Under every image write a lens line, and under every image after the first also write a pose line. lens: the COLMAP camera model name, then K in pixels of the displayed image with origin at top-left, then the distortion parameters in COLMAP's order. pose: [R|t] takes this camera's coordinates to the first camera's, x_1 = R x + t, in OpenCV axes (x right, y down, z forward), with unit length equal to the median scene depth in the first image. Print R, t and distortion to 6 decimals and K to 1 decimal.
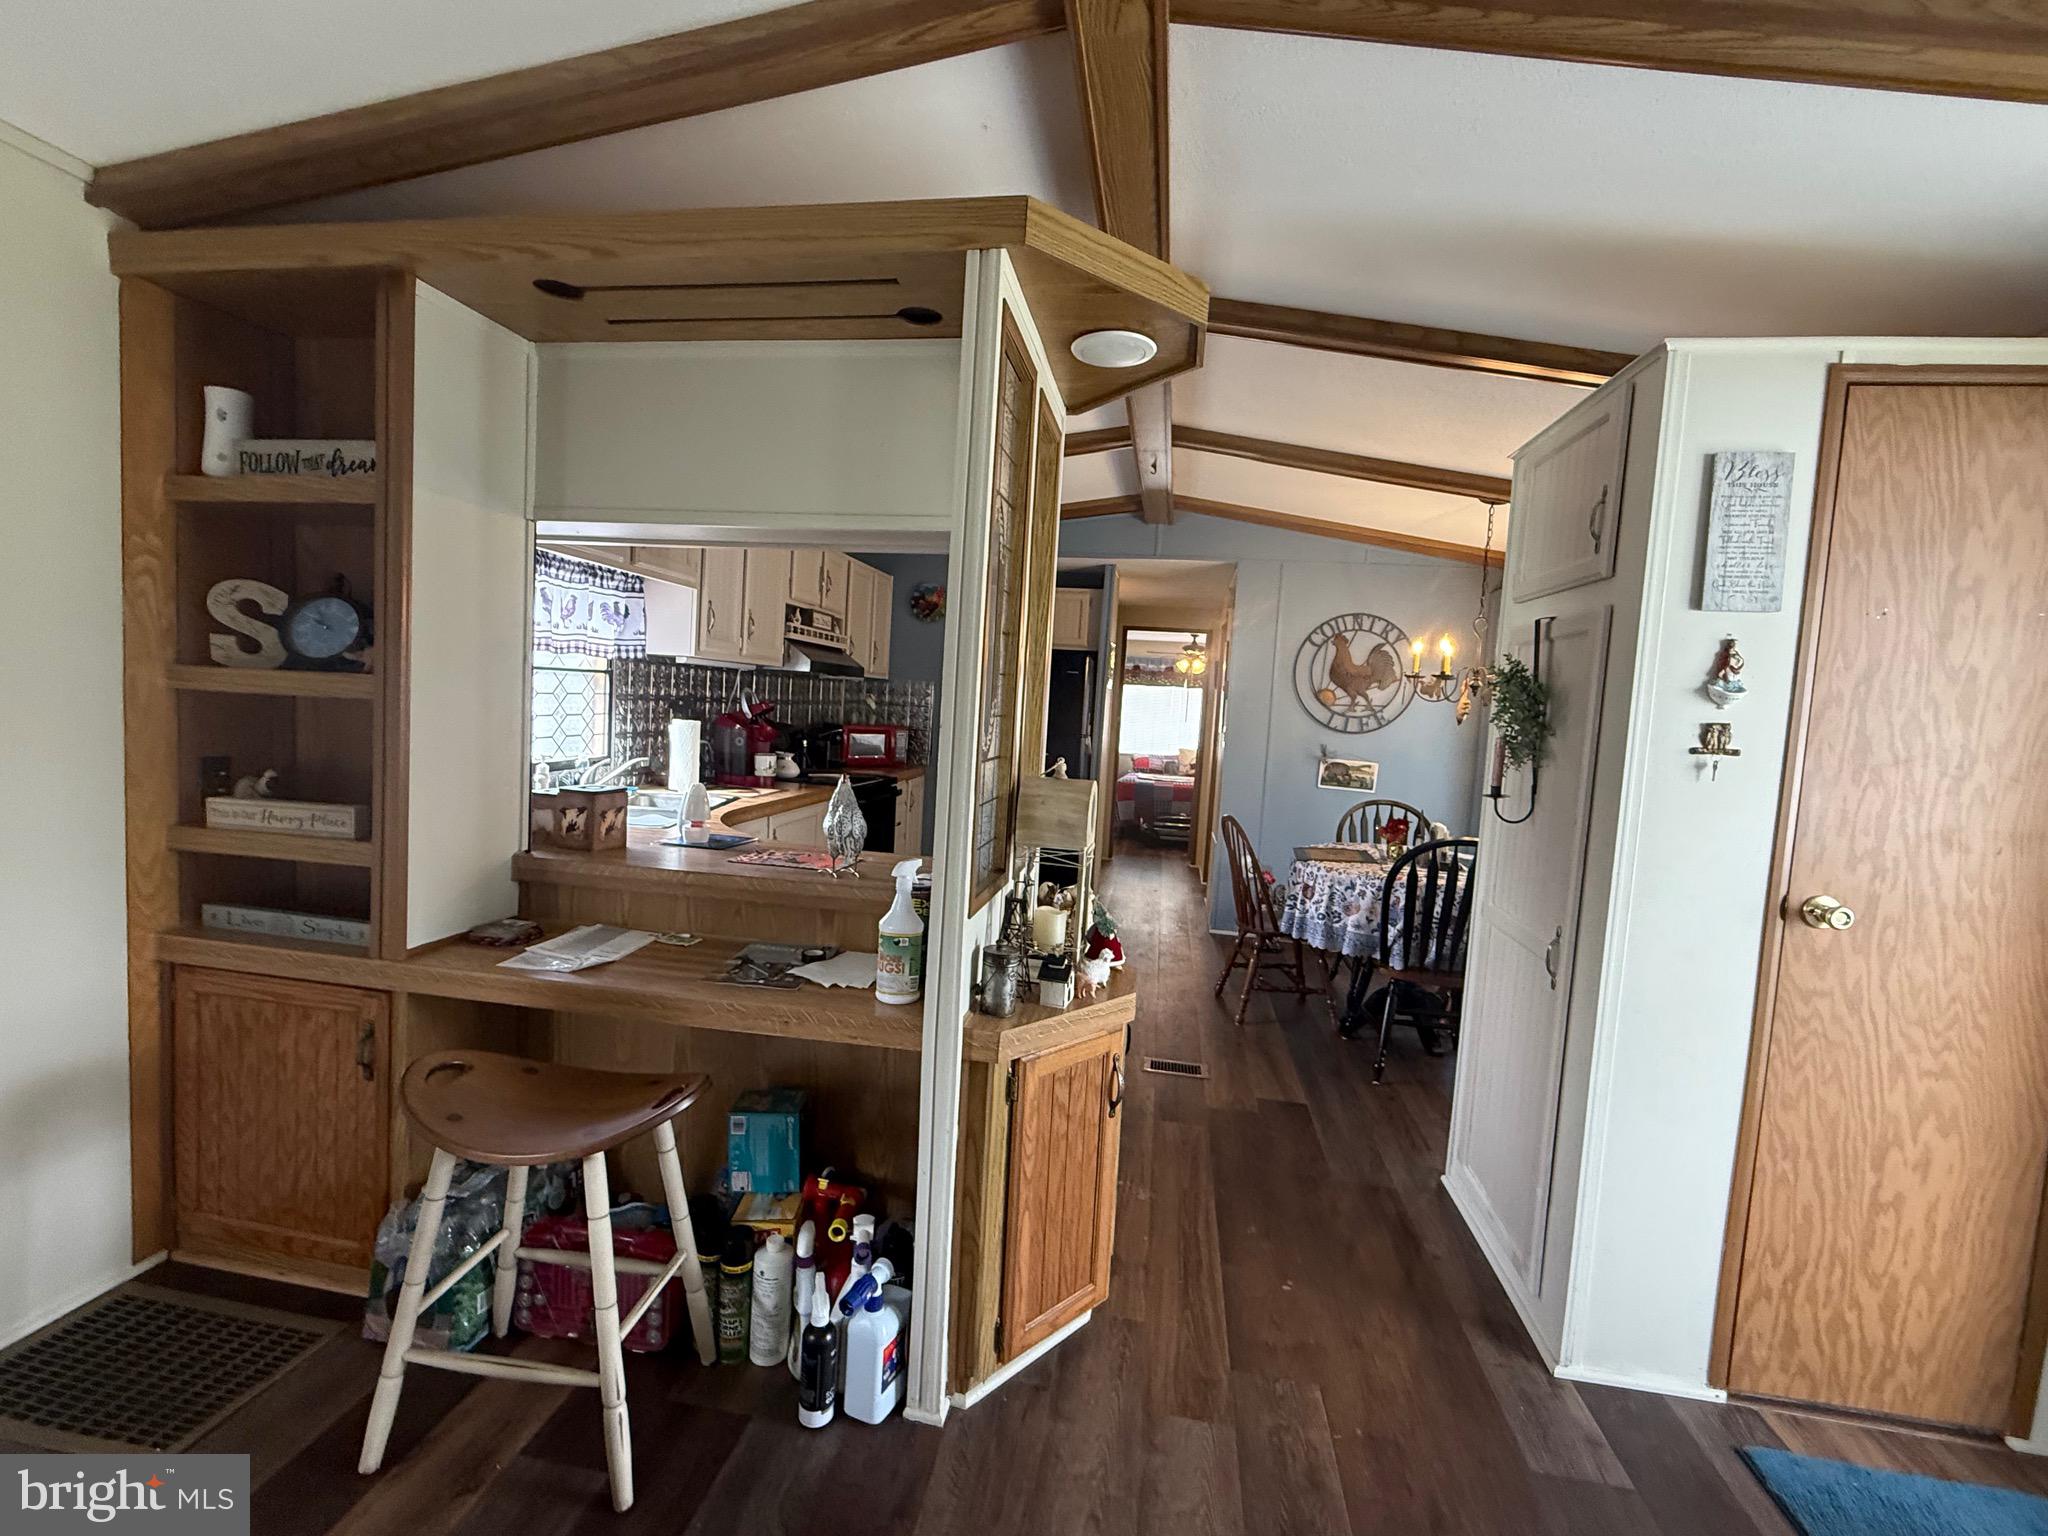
lens RADIAL K [[884.7, 0, 1023.3], [0, 884.7, 768.8], [0, 0, 1]] dist [-0.001304, 0.000065]
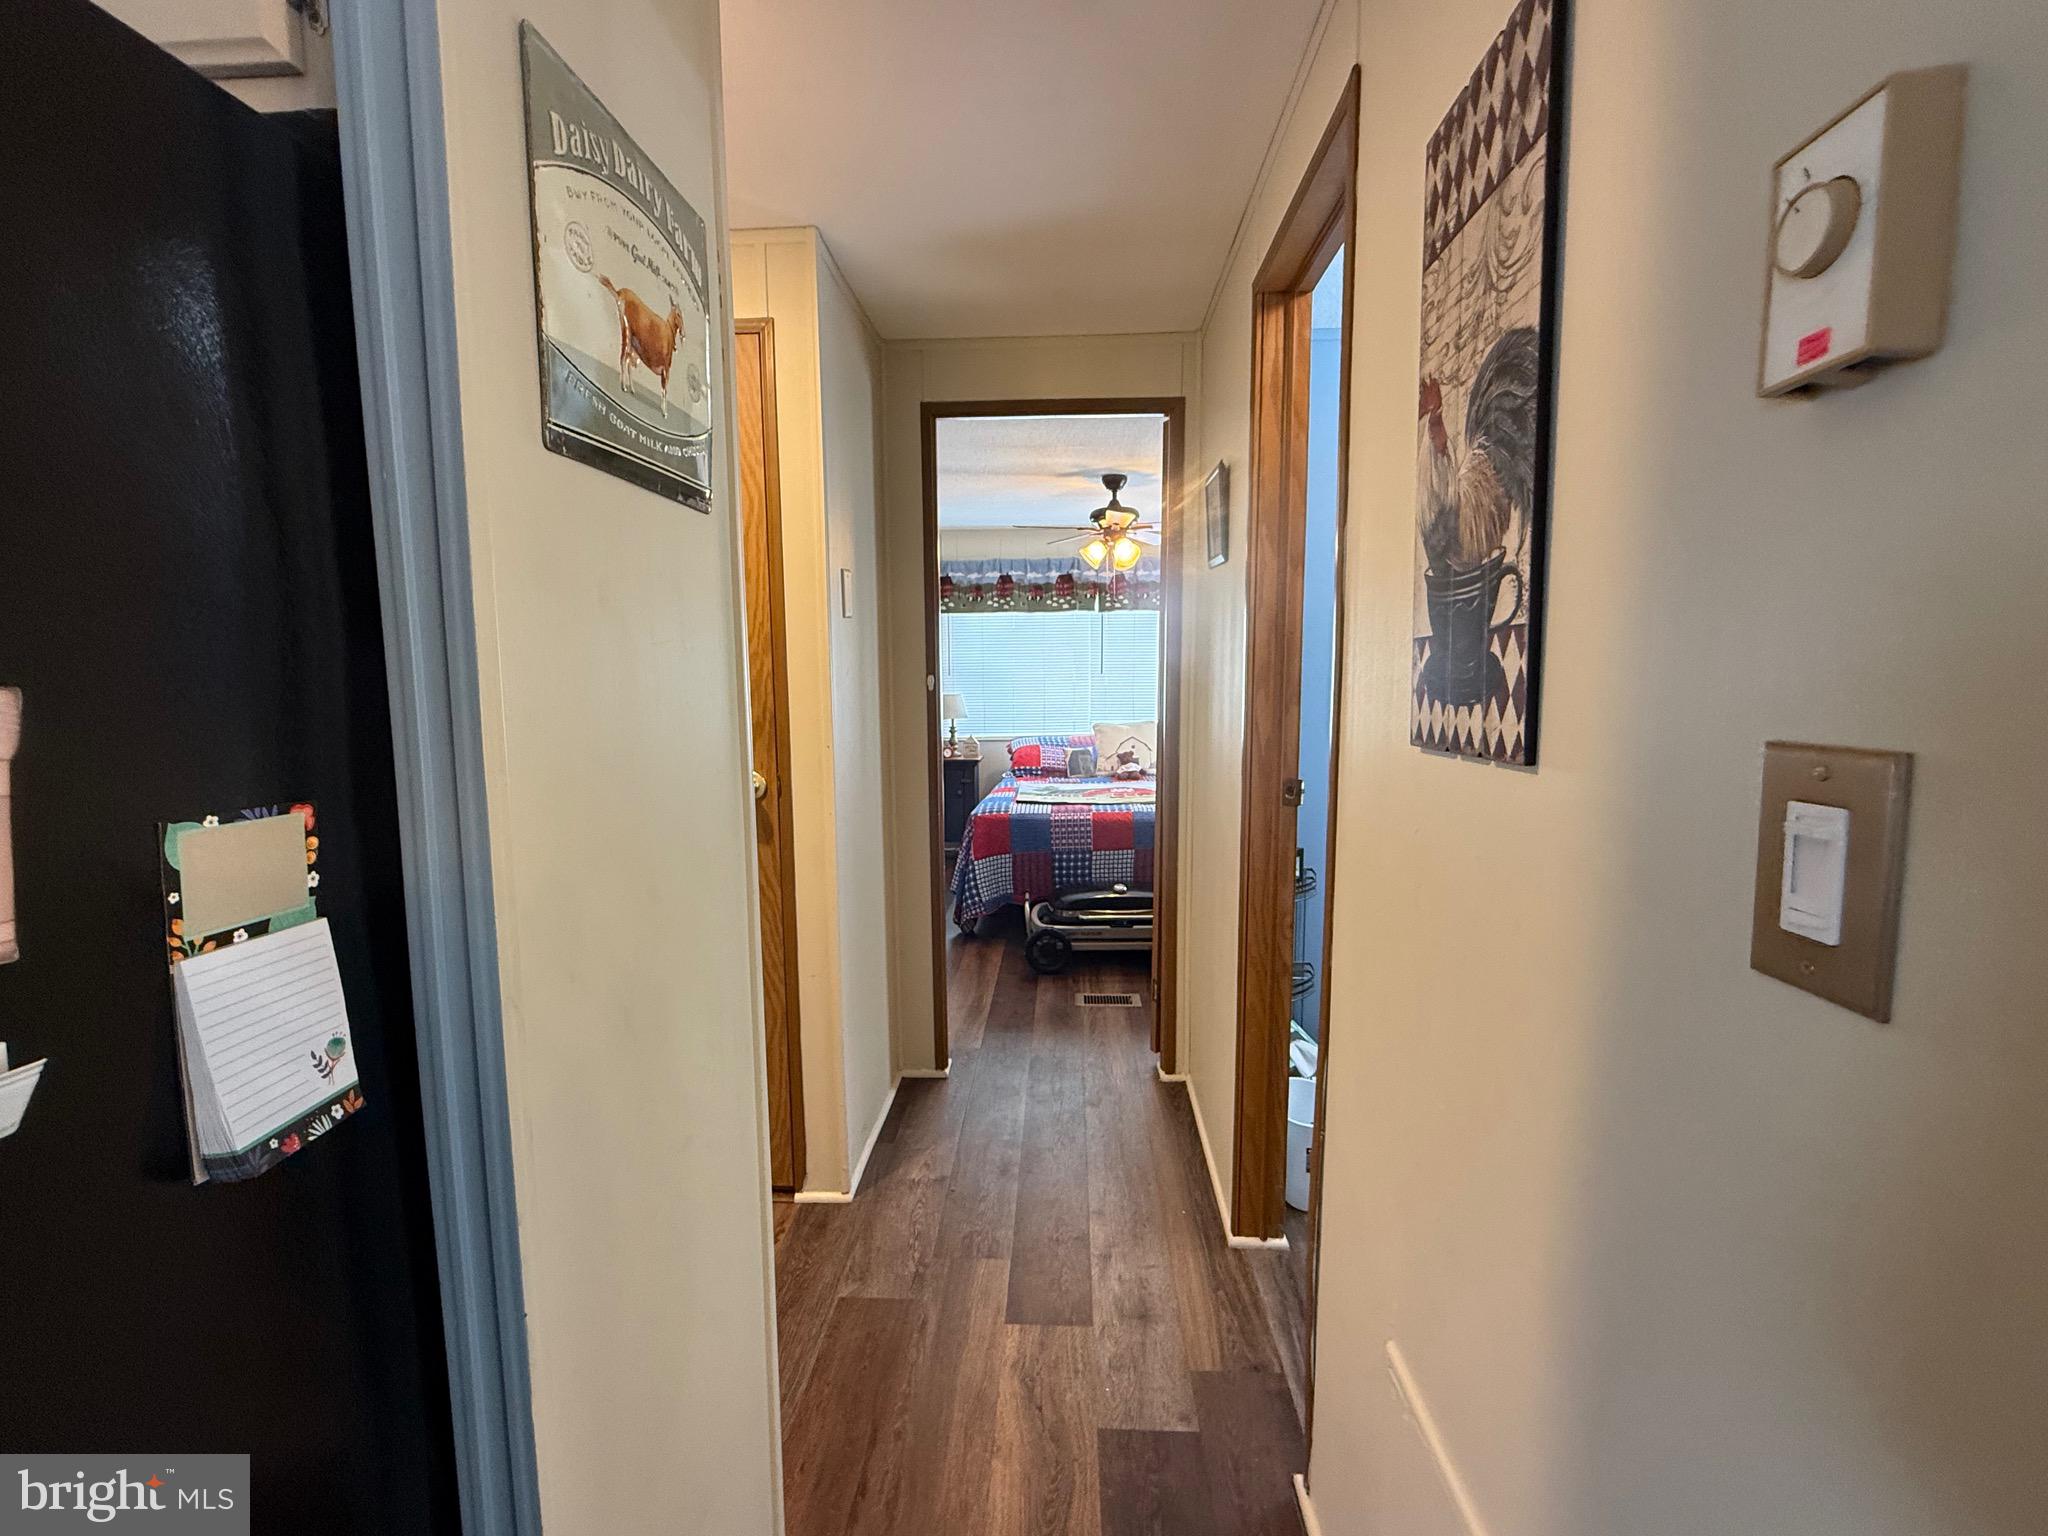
lens RADIAL K [[884.7, 0, 1023.3], [0, 884.7, 768.8], [0, 0, 1]] dist [-0.001304, 0.000065]
pose [[0.991551, -0.077041, 0.104358, 0.394244], [0.071771, 0.995993, 0.053356, -0.144322], [-0.108051, -0.045415, 0.993108, 2.443673]]
